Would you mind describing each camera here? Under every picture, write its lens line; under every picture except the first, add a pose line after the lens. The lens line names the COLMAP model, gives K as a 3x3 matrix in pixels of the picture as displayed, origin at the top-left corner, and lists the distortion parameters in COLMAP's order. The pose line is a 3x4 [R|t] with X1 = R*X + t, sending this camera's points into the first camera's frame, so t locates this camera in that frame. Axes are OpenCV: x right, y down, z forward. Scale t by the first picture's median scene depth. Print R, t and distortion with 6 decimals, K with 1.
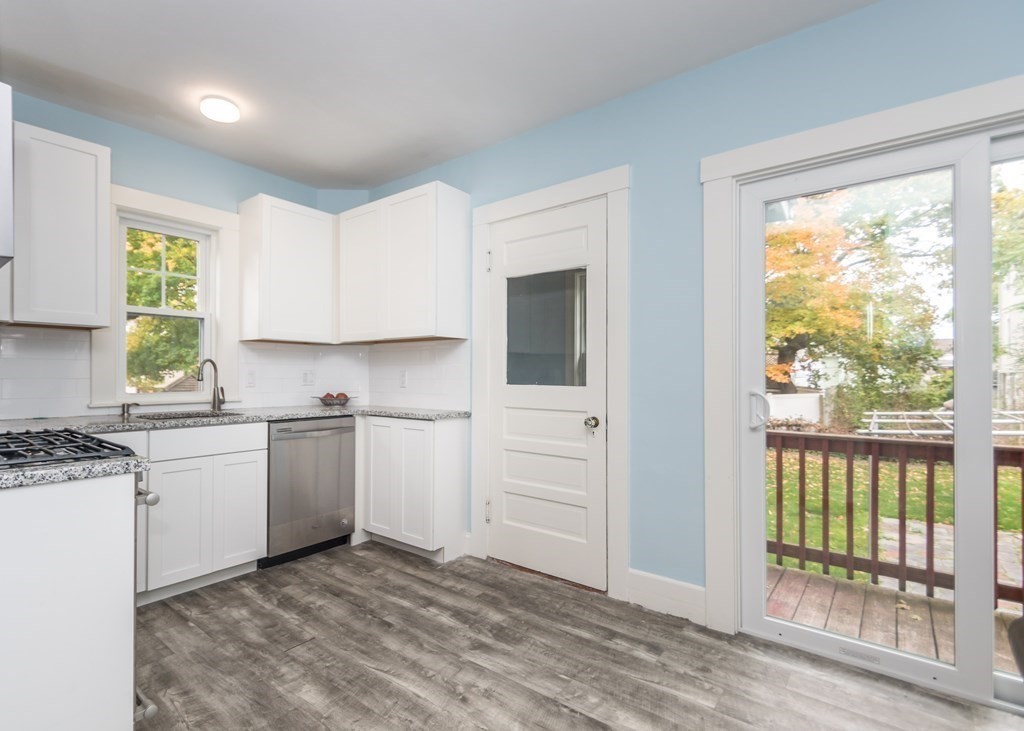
lens RADIAL K [[507.0, 0, 478.4], [0, 507.0, 375.2], [0, 0, 1]] dist [0.005026, -0.000790]
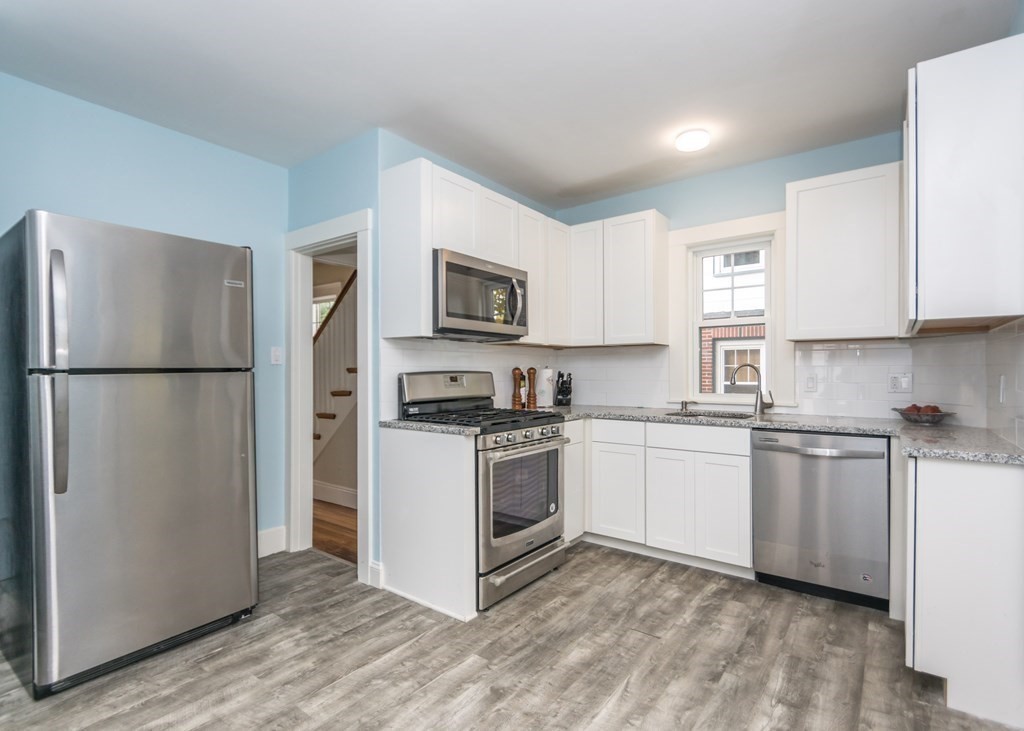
lens RADIAL K [[507.0, 0, 510.7], [0, 507.0, 369.8], [0, 0, 1]] dist [0.005026, -0.000790]
pose [[0.029348, -0.005713, -0.999553, 0.603982], [0.002376, 0.999981, -0.005646, -0.017290], [0.999566, -0.002209, 0.029361, 0.579783]]
